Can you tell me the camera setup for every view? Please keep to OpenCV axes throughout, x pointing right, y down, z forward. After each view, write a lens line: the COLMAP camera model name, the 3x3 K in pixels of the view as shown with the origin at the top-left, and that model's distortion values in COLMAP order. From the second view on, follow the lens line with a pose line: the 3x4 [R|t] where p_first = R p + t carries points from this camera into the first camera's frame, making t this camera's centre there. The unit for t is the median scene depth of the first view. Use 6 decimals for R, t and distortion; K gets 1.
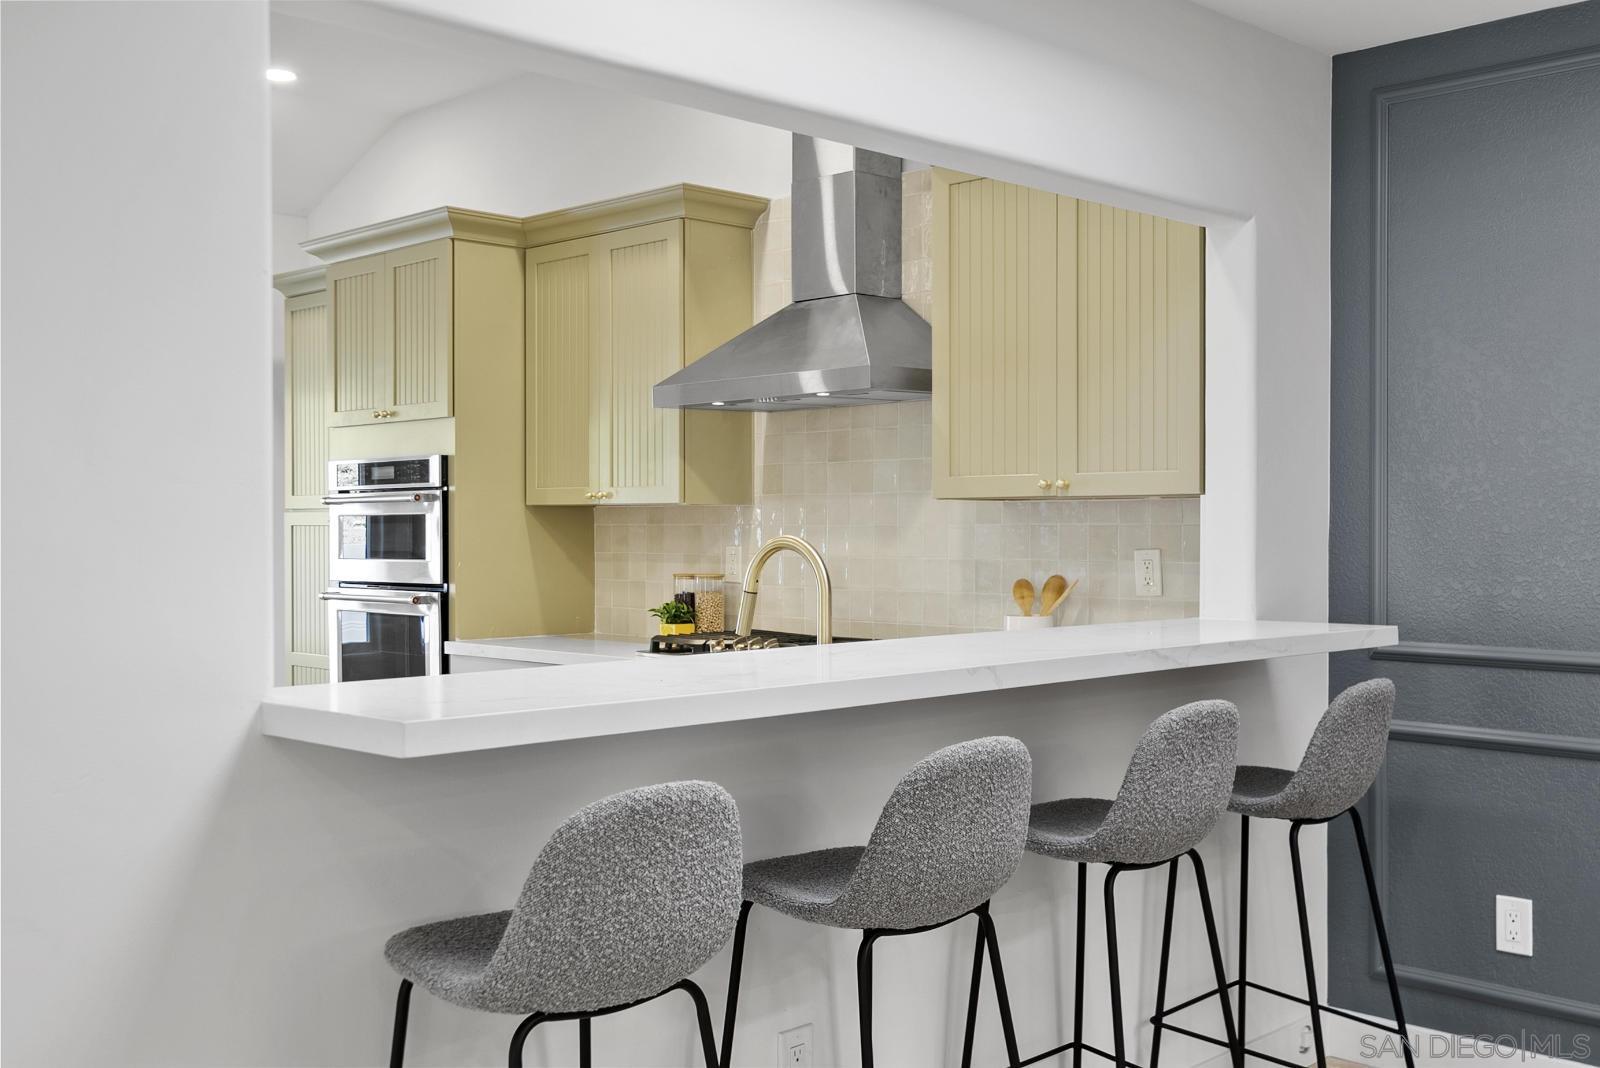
lens RADIAL K [[1659.5, 0, 796.2], [0, 1659.5, 531.5], [0, 0, 1]] dist [-0.000120, 0.000000]
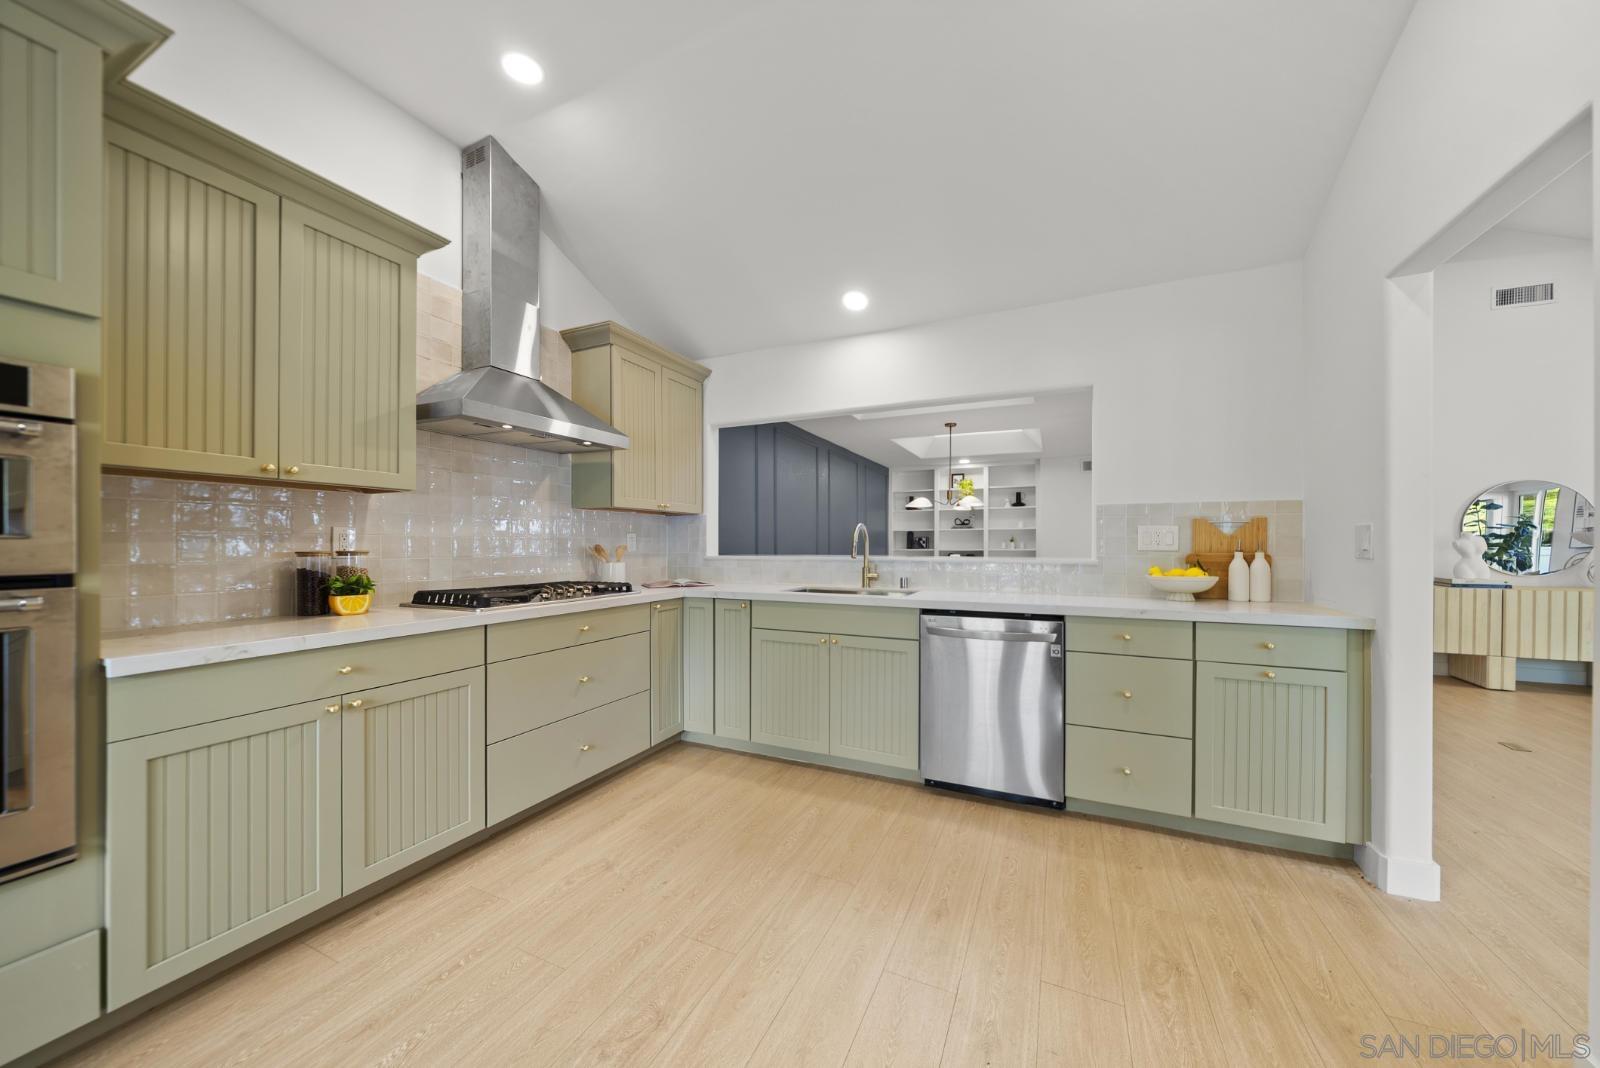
lens RADIAL K [[553.6, 0, 812.2], [0, 553.6, 544.4], [0, 0, 1]] dist [-0.004045, 0.000263]
pose [[-0.362709, 0.000418, 0.931902, -0.509584], [0.004964, 0.999987, 0.001484, 0.021562], [-0.931889, 0.005164, -0.362706, 0.809317]]
